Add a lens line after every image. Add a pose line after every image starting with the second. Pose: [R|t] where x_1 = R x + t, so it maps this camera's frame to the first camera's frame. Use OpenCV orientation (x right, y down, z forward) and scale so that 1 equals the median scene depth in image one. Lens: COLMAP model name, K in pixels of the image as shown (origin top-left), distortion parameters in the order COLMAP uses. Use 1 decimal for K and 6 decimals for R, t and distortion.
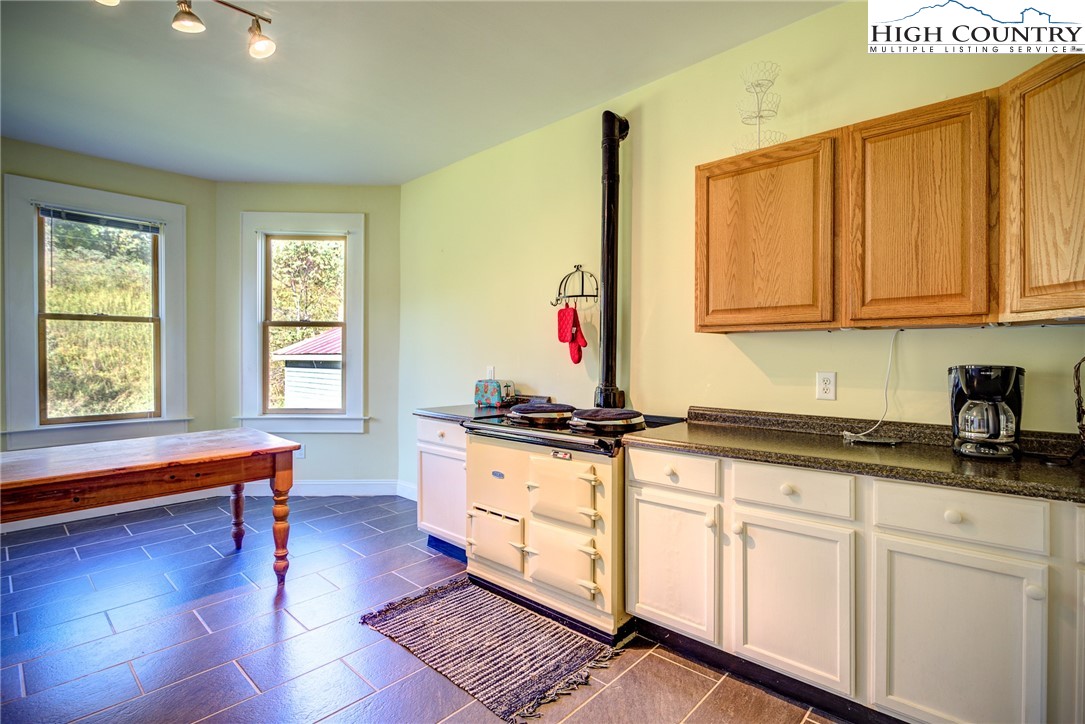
lens RADIAL K [[526.6, 0, 552.4], [0, 526.6, 358.1], [0, 0, 1]] dist [-0.017800, 0.005874]
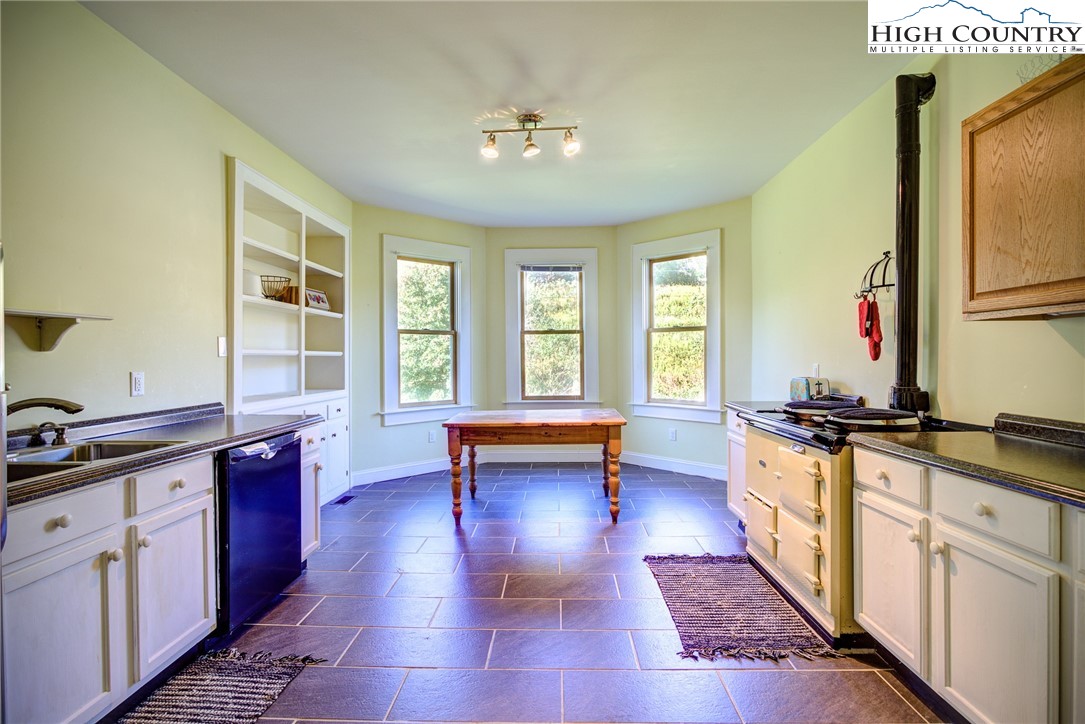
lens RADIAL K [[526.6, 0, 546.5], [0, 526.6, 358.0], [0, 0, 1]] dist [-0.017800, 0.005874]
pose [[0.660892, -0.006129, -0.750456, 0.403253], [0.003365, 0.999981, -0.005203, 0.010069], [0.750473, 0.000914, 0.660900, -0.036392]]
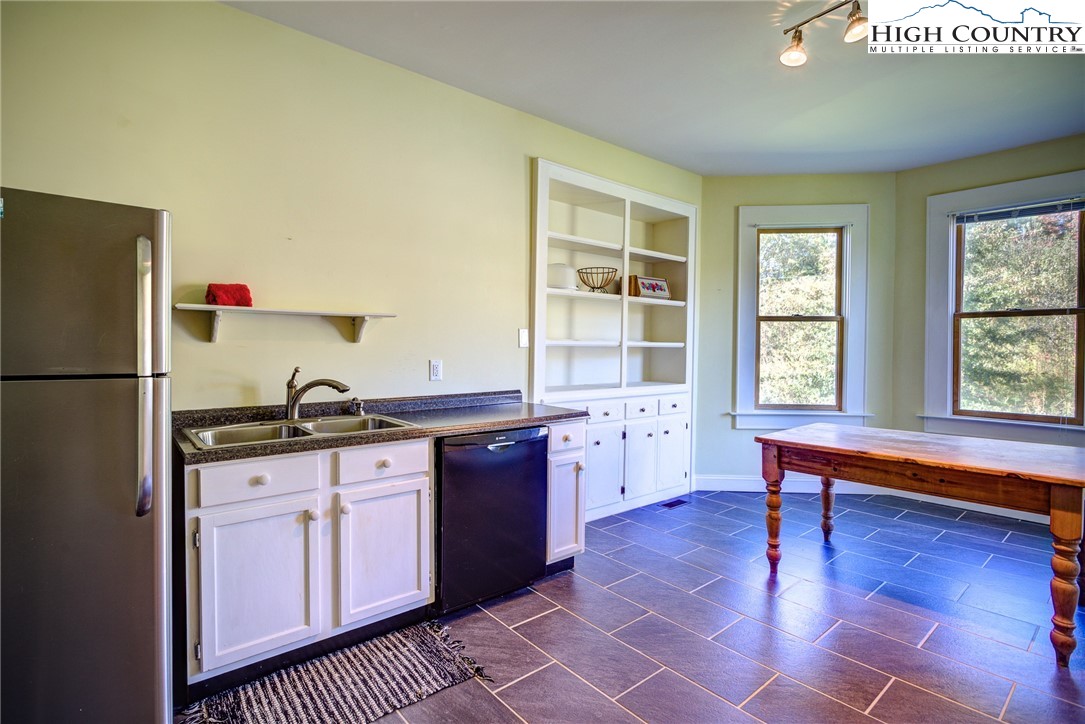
lens RADIAL K [[526.6, 0, 544.4], [0, 526.6, 355.2], [0, 0, 1]] dist [-0.017800, 0.005874]
pose [[-0.124814, 0.014275, -0.992077, 0.297719], [-0.014709, 0.999760, 0.016237, -0.003169], [0.992071, 0.016619, -0.124574, 0.373689]]
